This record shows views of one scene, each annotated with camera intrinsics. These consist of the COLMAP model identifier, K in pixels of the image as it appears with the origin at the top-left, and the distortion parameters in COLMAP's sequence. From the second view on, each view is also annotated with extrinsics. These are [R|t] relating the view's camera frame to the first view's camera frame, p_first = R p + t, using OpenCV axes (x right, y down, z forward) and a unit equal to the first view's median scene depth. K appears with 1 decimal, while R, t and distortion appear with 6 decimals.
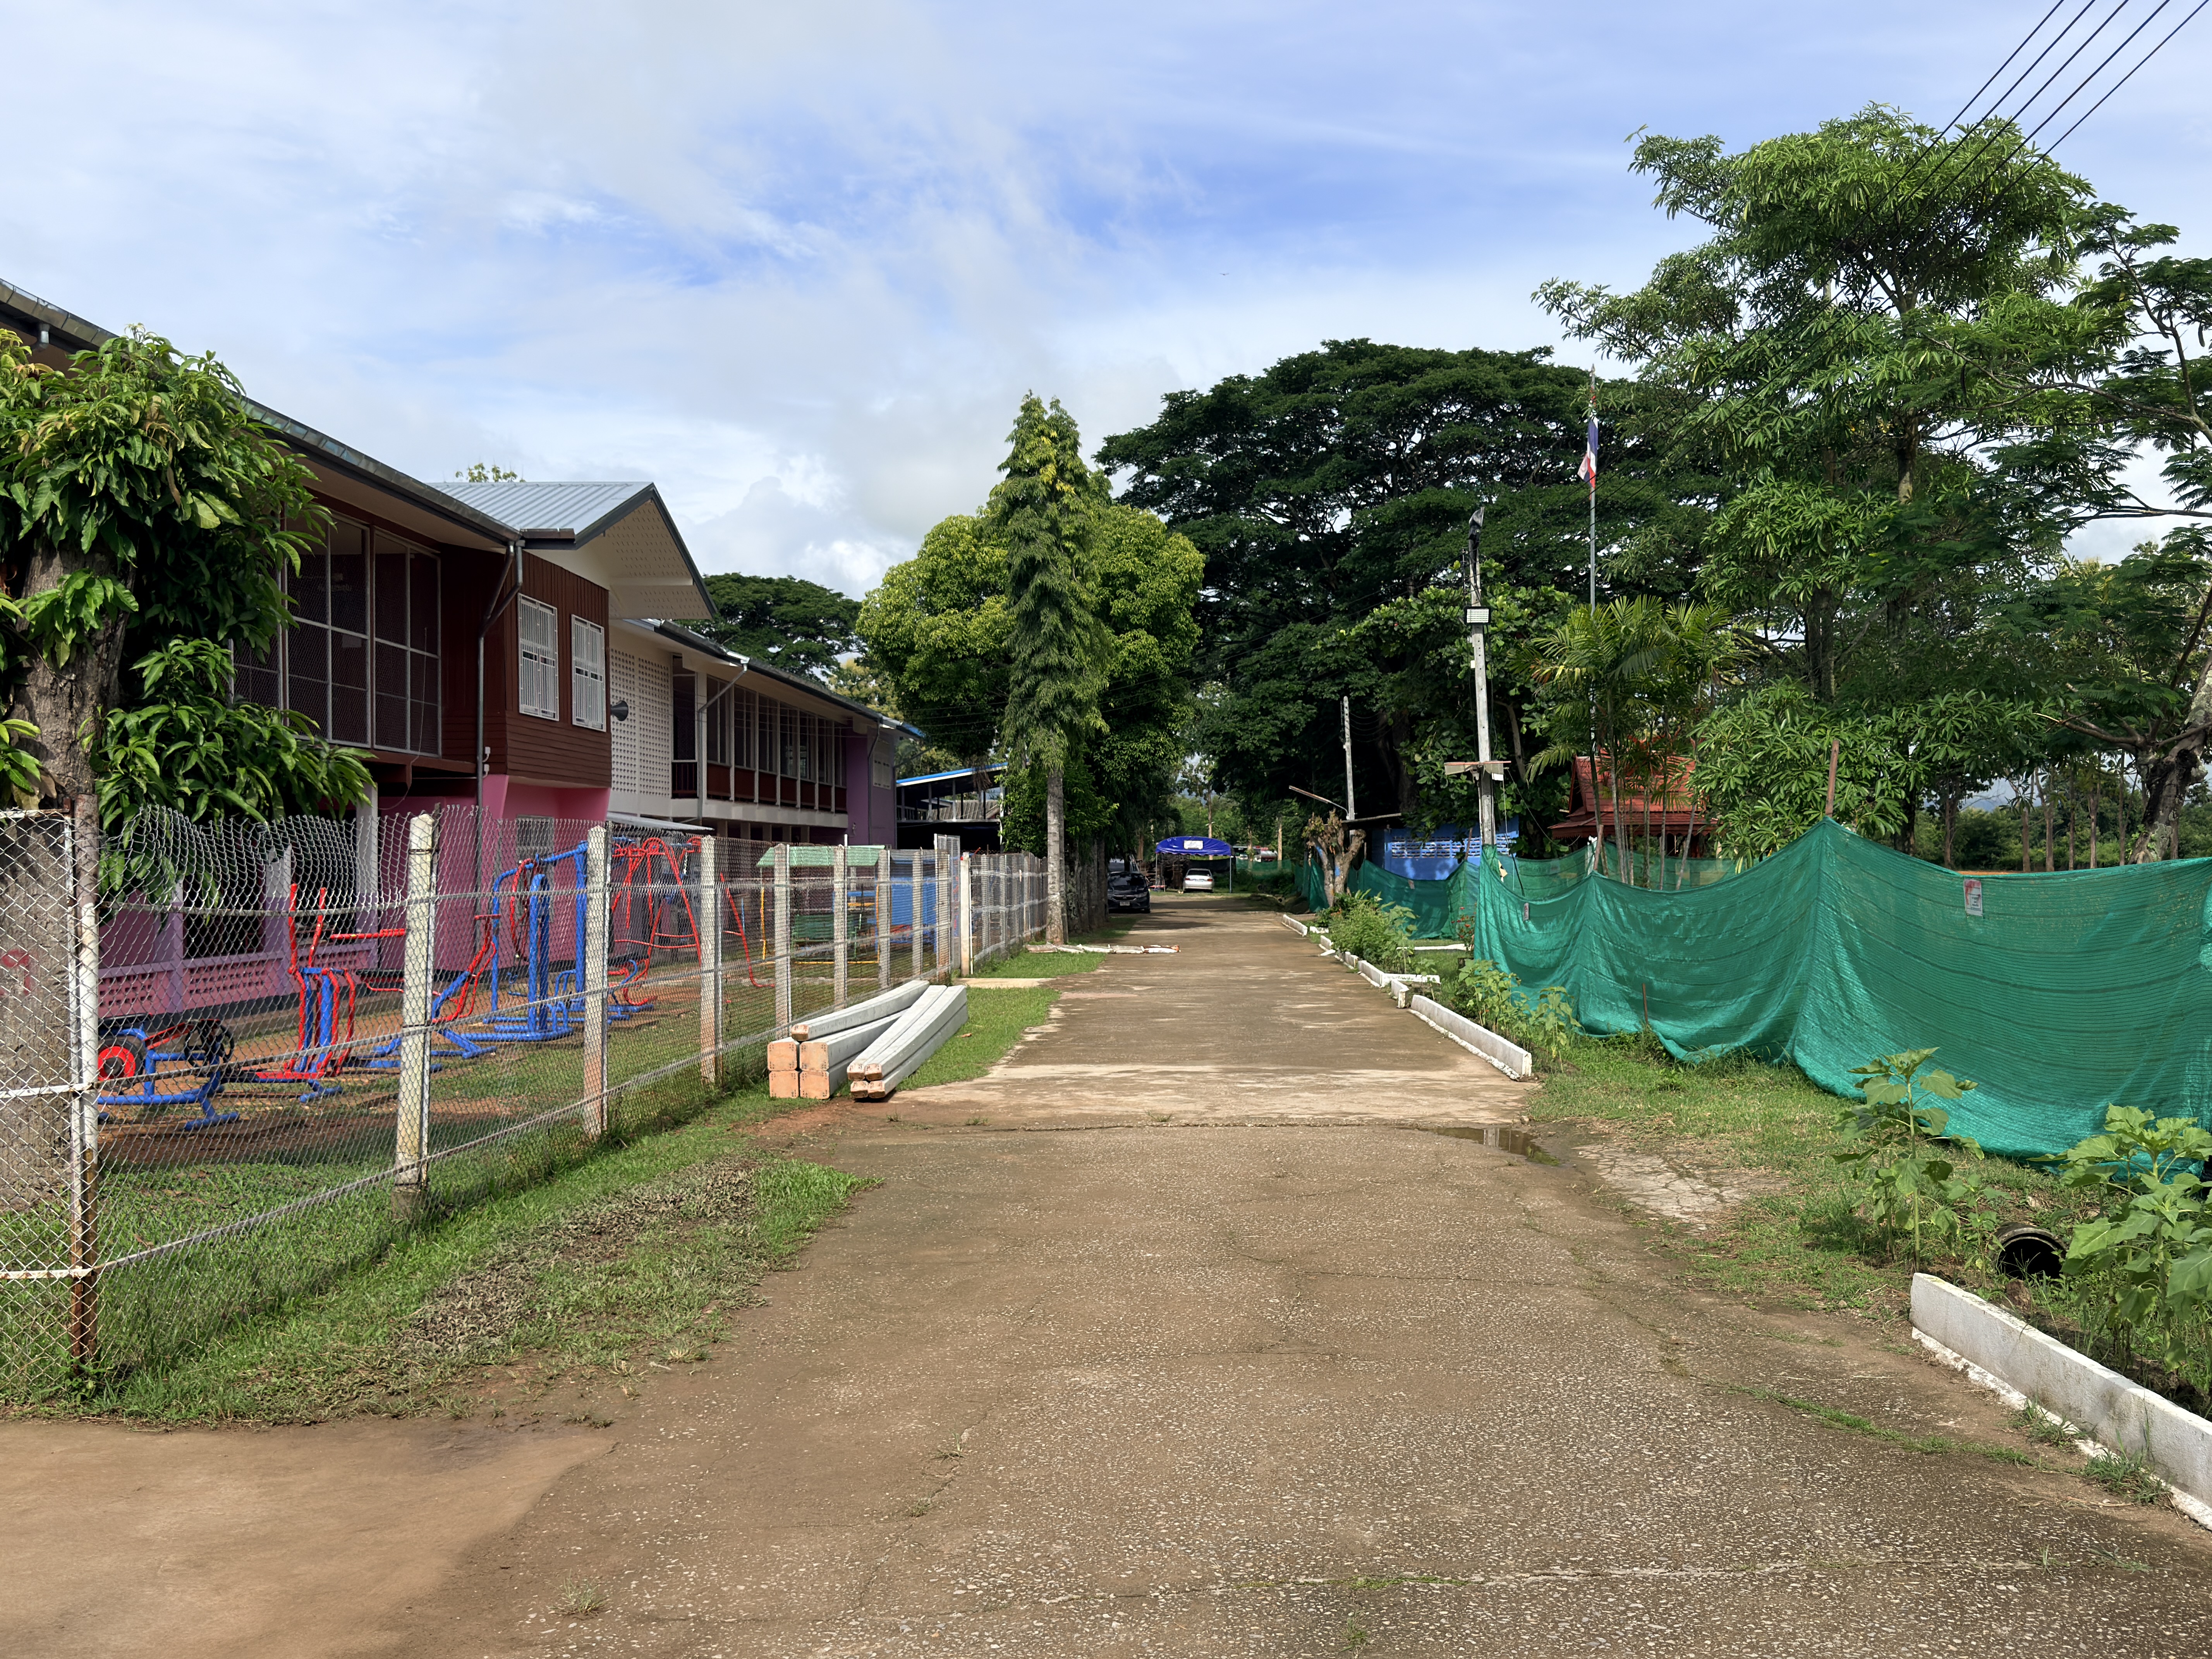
lens RADIAL K [[2255.0, 0, 1106.0], [0, 2255.0, 829.5], [0, 0, 1]] dist [-0.000555, -0.002724]
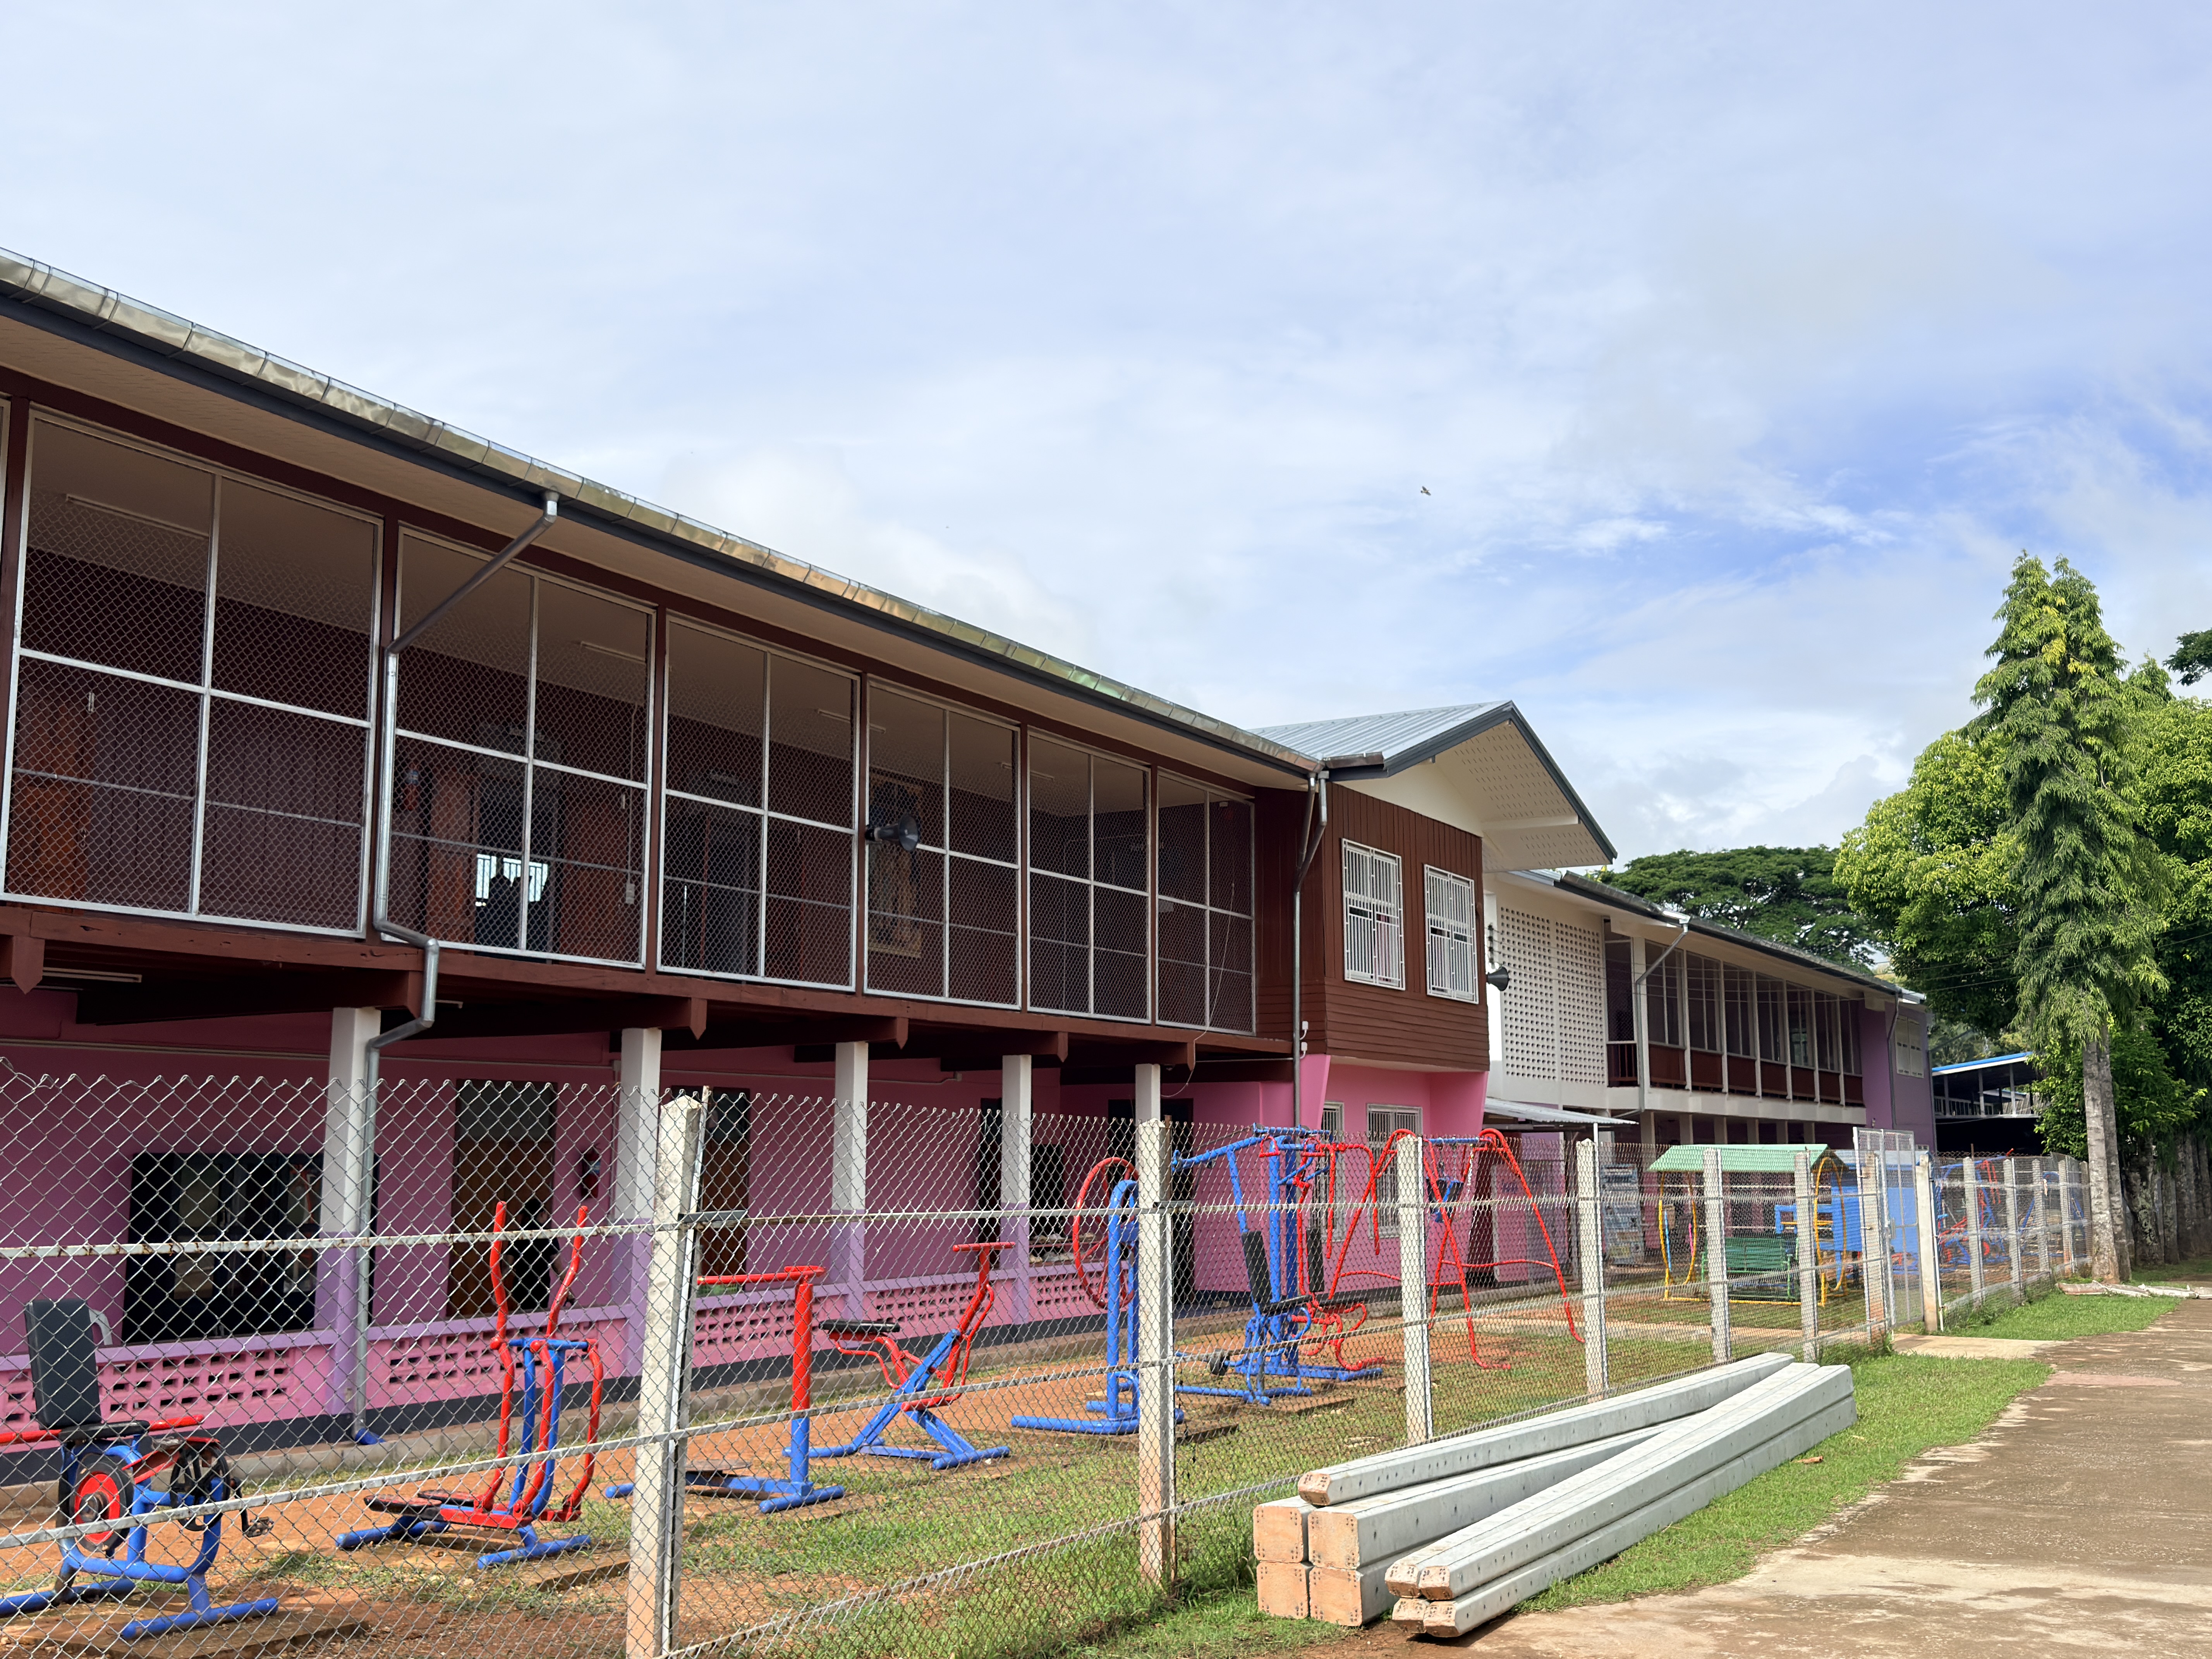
lens RADIAL K [[2067.9, 0, 1106.2], [0, 2067.9, 814.7], [0, 0, 1]] dist [0.109707, -0.274864]
pose [[0.869667, -0.073697, -0.488107, 0.036228], [0.000045, 0.988805, -0.149213, 0.001983], [0.493640, 0.129744, 0.859934, 0.241929]]
